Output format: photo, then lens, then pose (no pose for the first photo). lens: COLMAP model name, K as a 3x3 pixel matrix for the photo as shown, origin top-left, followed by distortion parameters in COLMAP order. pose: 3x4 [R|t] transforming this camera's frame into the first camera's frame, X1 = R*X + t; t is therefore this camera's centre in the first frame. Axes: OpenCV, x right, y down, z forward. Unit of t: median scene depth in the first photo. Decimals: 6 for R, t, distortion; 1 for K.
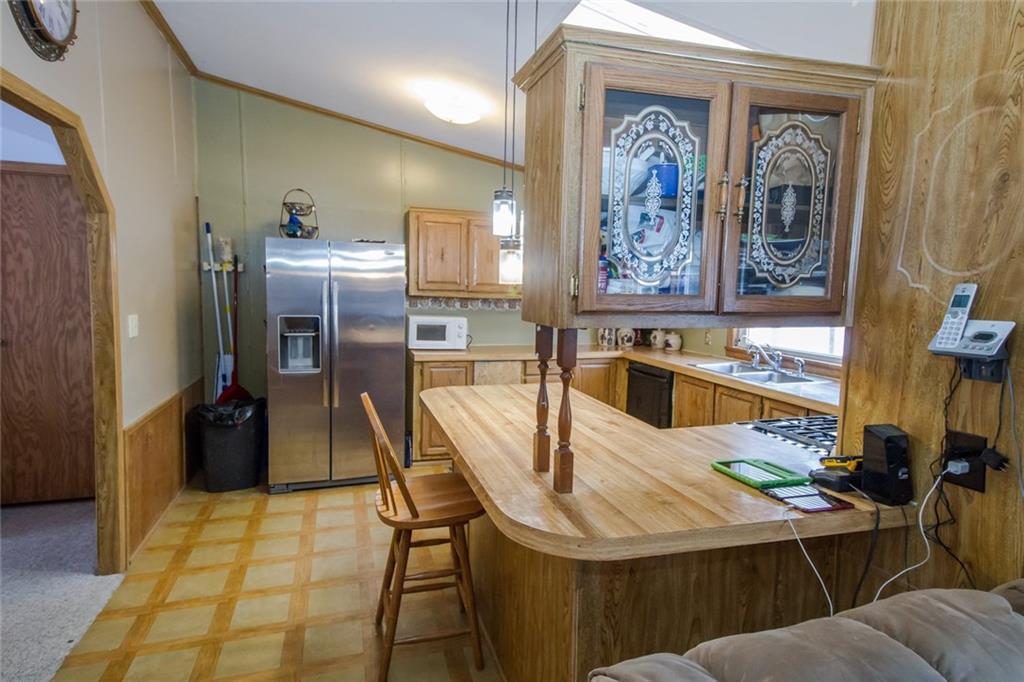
lens RADIAL K [[563.0, 0, 514.7], [0, 563.0, 334.7], [0, 0, 1]] dist [0.050478, 0.000567]
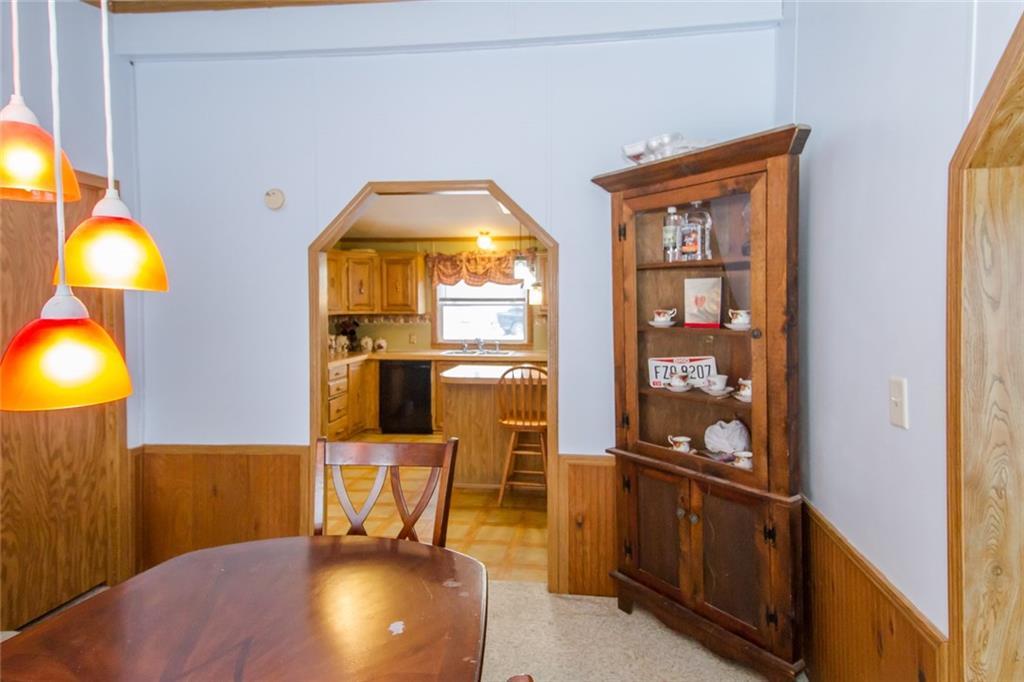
lens RADIAL K [[563.0, 0, 543.2], [0, 563.0, 322.2], [0, 0, 1]] dist [0.050478, 0.000567]
pose [[0.410564, -0.049321, 0.910497, -1.173531], [0.095125, 0.995404, 0.011027, -0.029048], [-0.906857, 0.082084, 0.413369, 0.107060]]
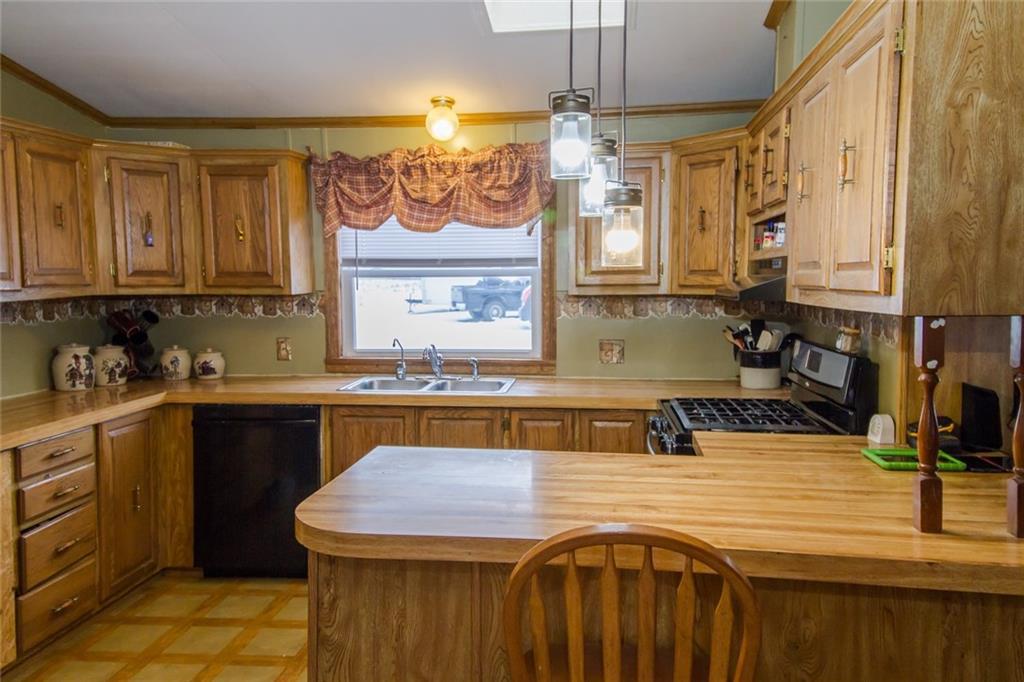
lens RADIAL K [[779.9, 0, 515.5], [0, 779.9, 337.7], [0, 0, 1]] dist [0.148185, -0.037474]
pose [[0.420649, -0.095246, 0.902210, -0.507954], [0.099163, 0.993342, 0.058633, -0.048985], [-0.901788, 0.064802, 0.427293, 0.498177]]
